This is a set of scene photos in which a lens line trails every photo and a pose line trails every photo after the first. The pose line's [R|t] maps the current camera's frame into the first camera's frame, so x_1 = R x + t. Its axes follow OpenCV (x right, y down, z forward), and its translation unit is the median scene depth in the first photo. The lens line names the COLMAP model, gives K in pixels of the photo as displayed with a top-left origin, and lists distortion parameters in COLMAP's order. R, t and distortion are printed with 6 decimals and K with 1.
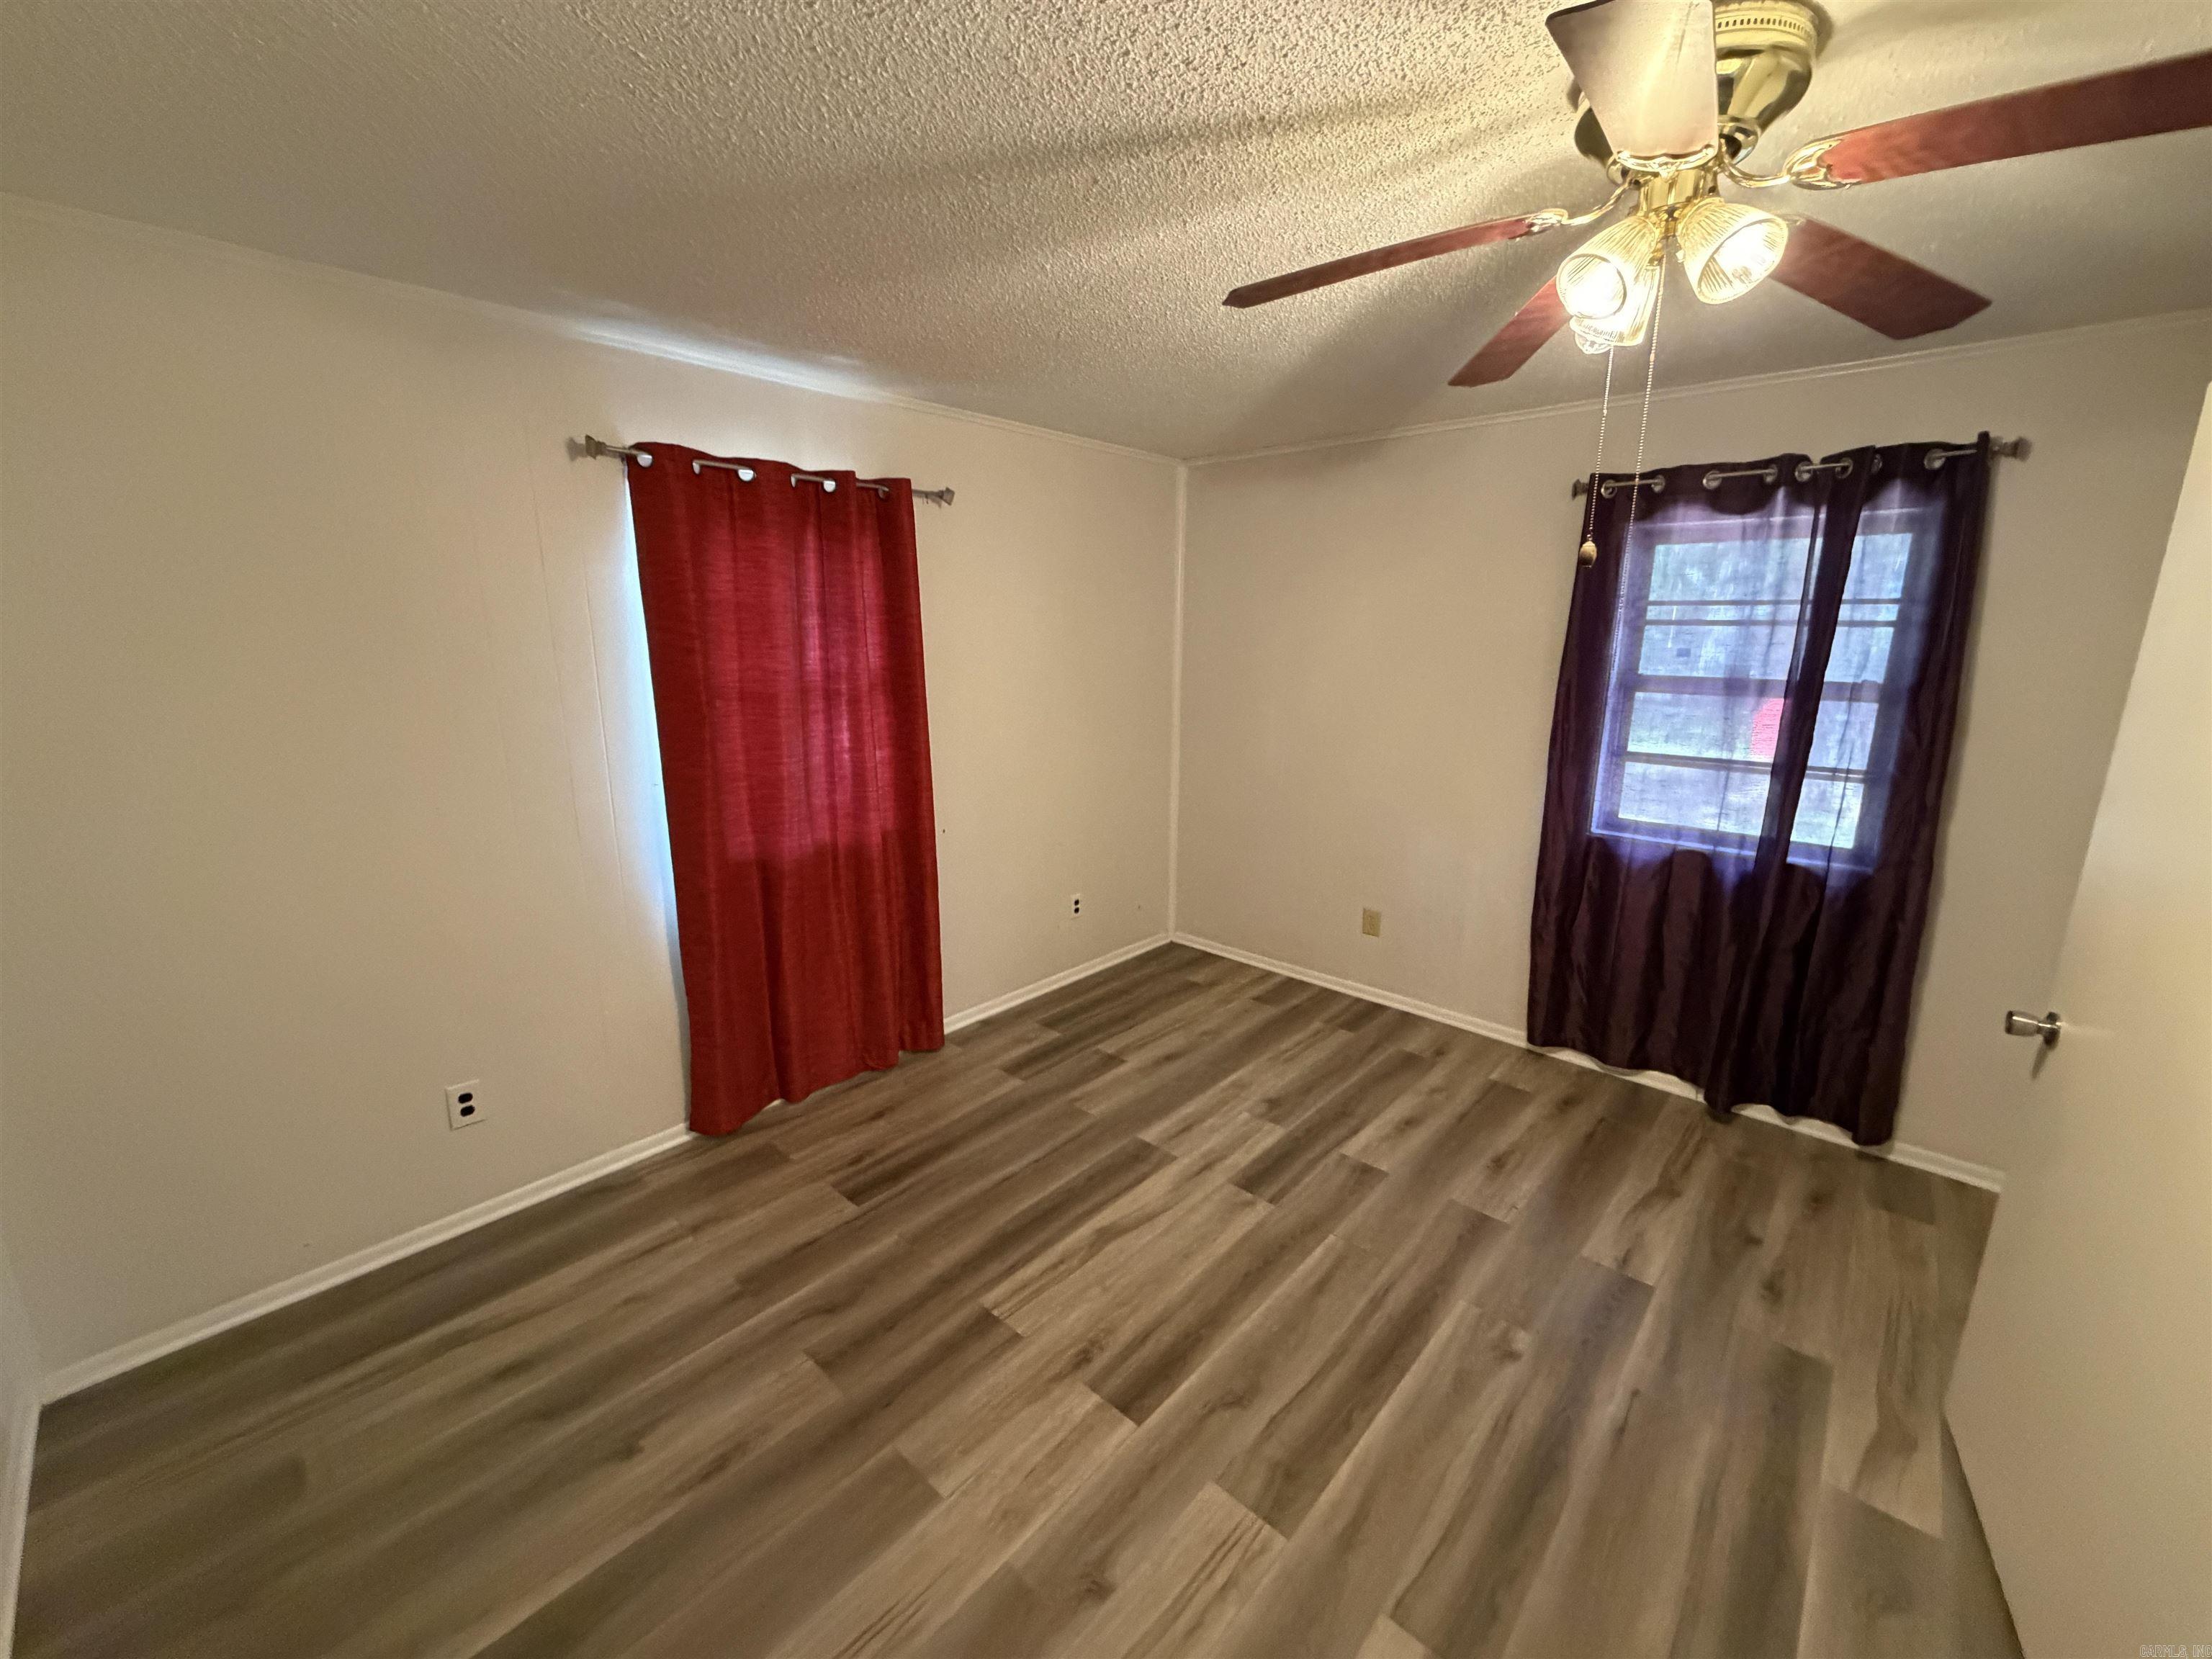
lens RADIAL K [[882.3, 0, 1101.6], [0, 882.3, 833.2], [0, 0, 1]] dist [-0.000895, 0.000727]
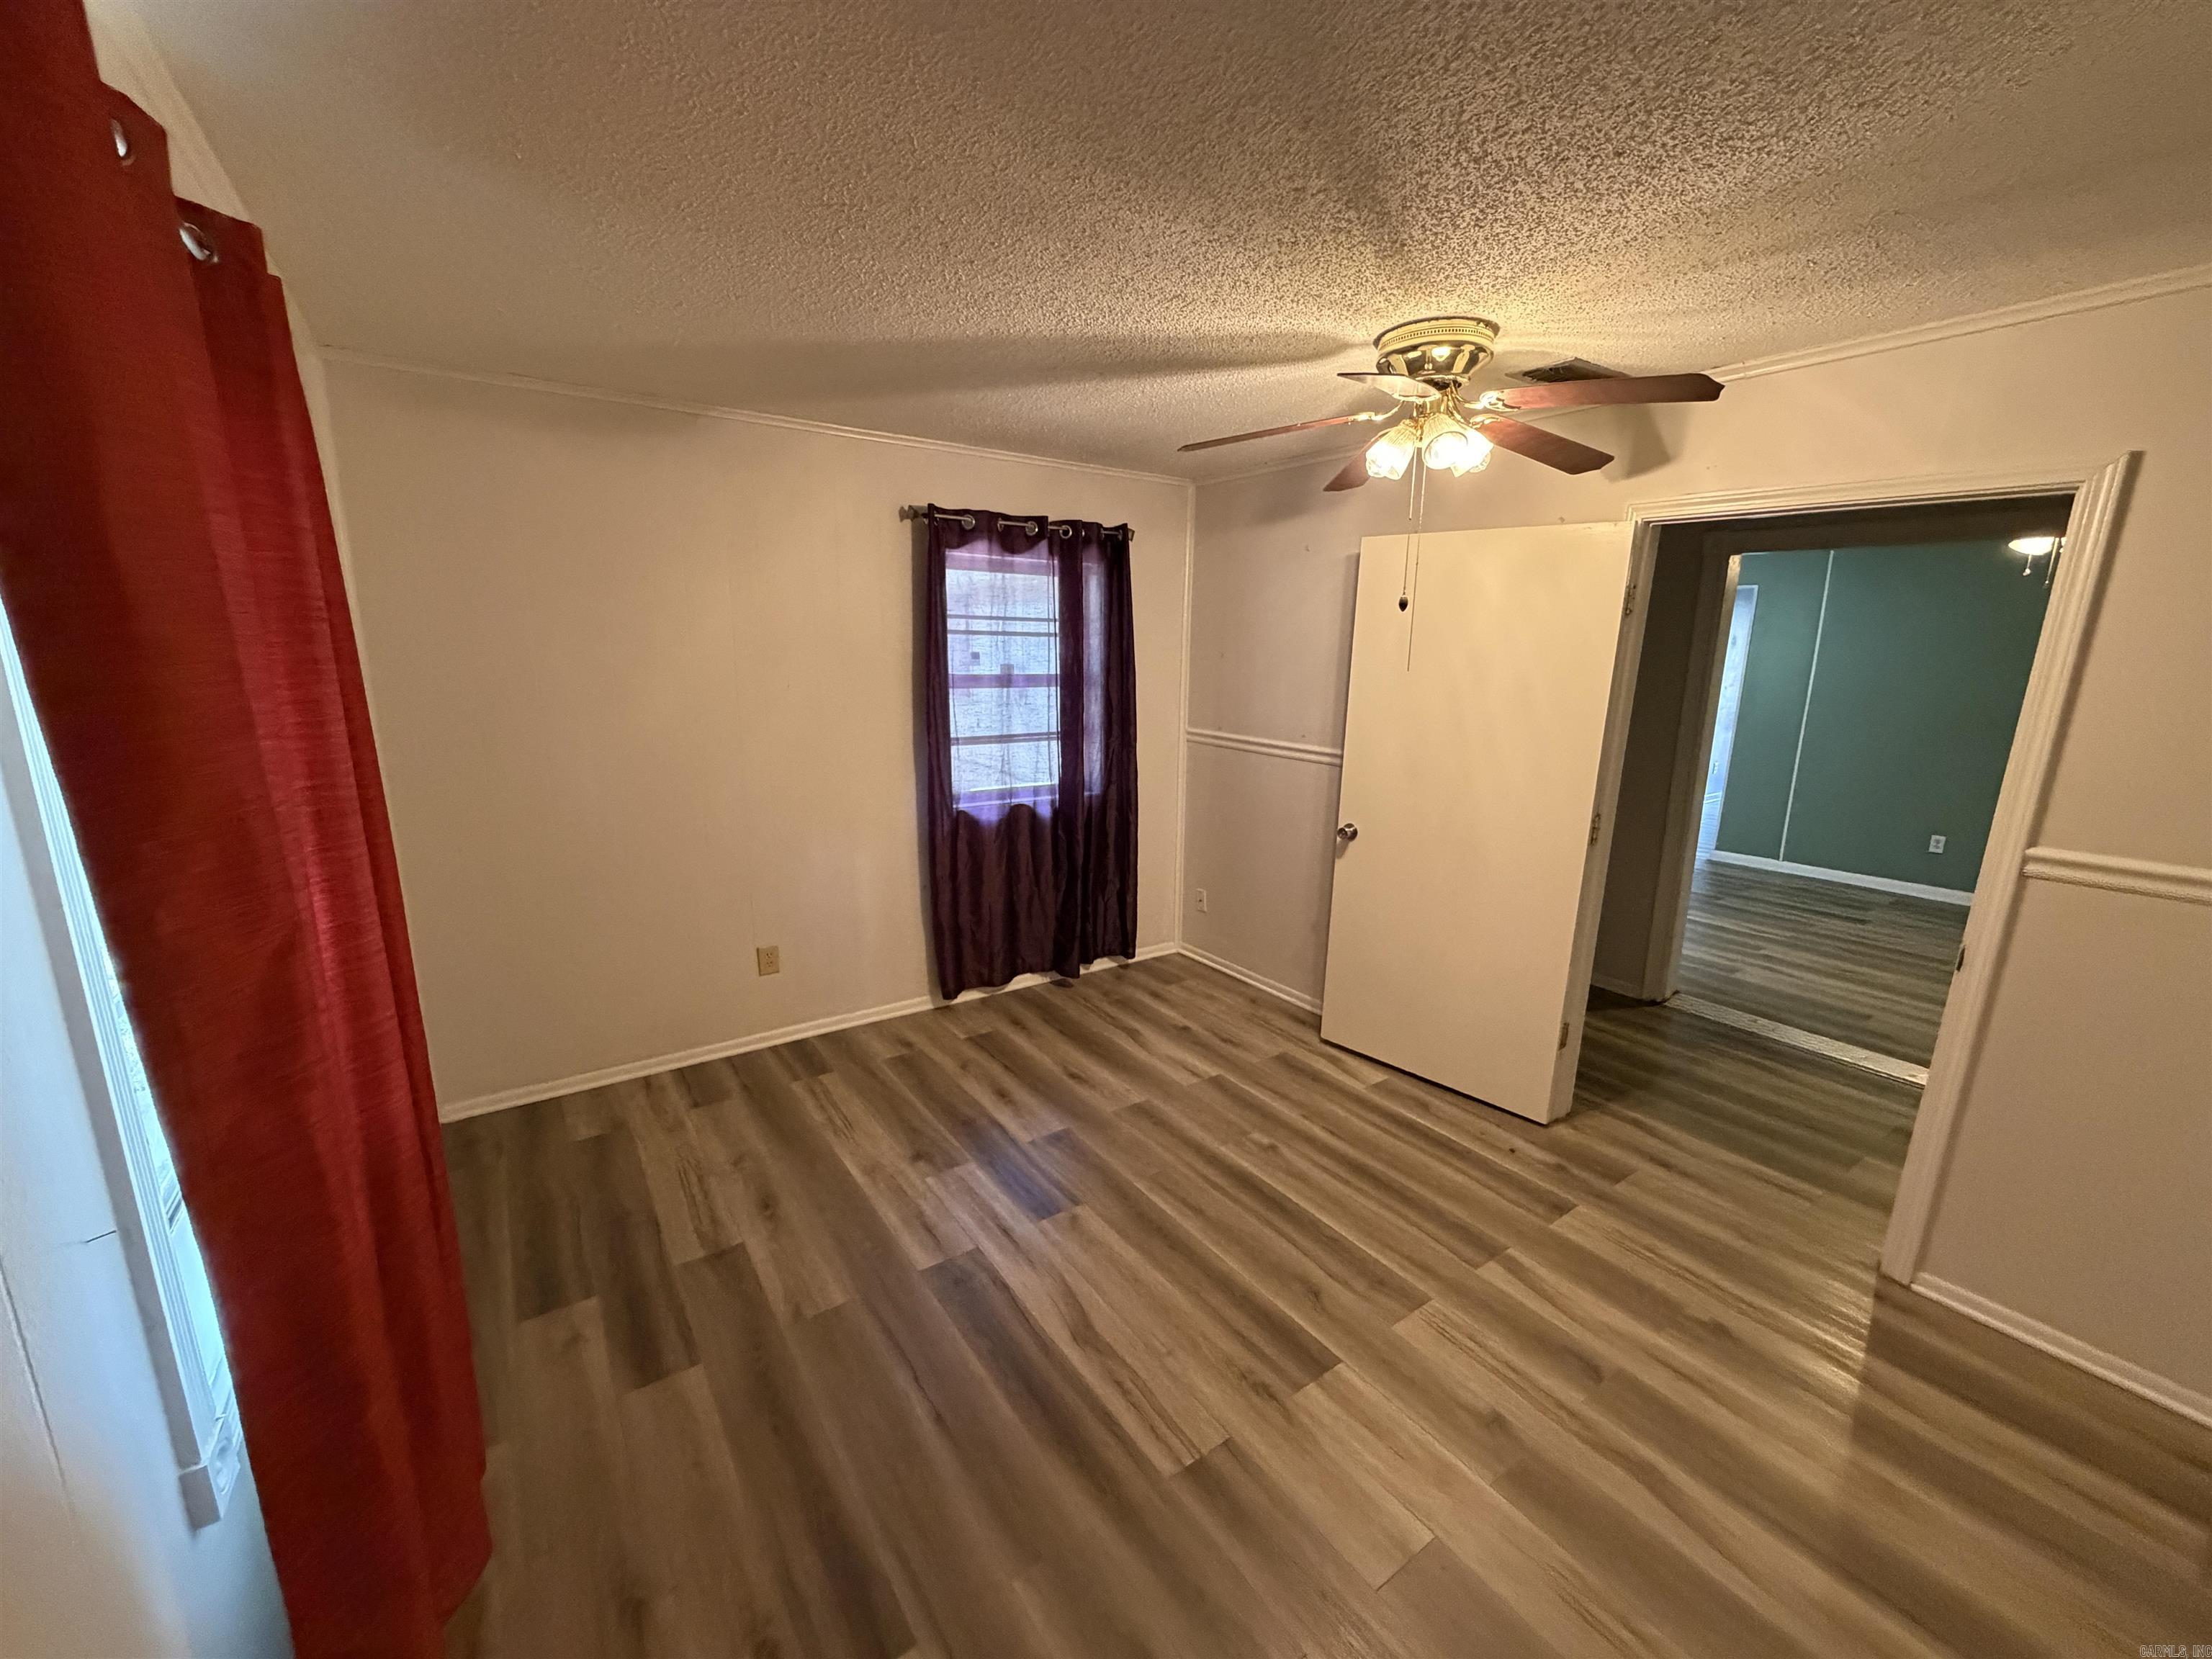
lens RADIAL K [[882.3, 0, 1102.2], [0, 882.3, 829.9], [0, 0, 1]] dist [-0.000895, 0.000727]
pose [[0.218493, -0.207258, 0.953575, -0.605375], [0.202347, 0.965569, 0.163501, -0.141501], [-0.954629, 0.157229, 0.252908, 0.575036]]
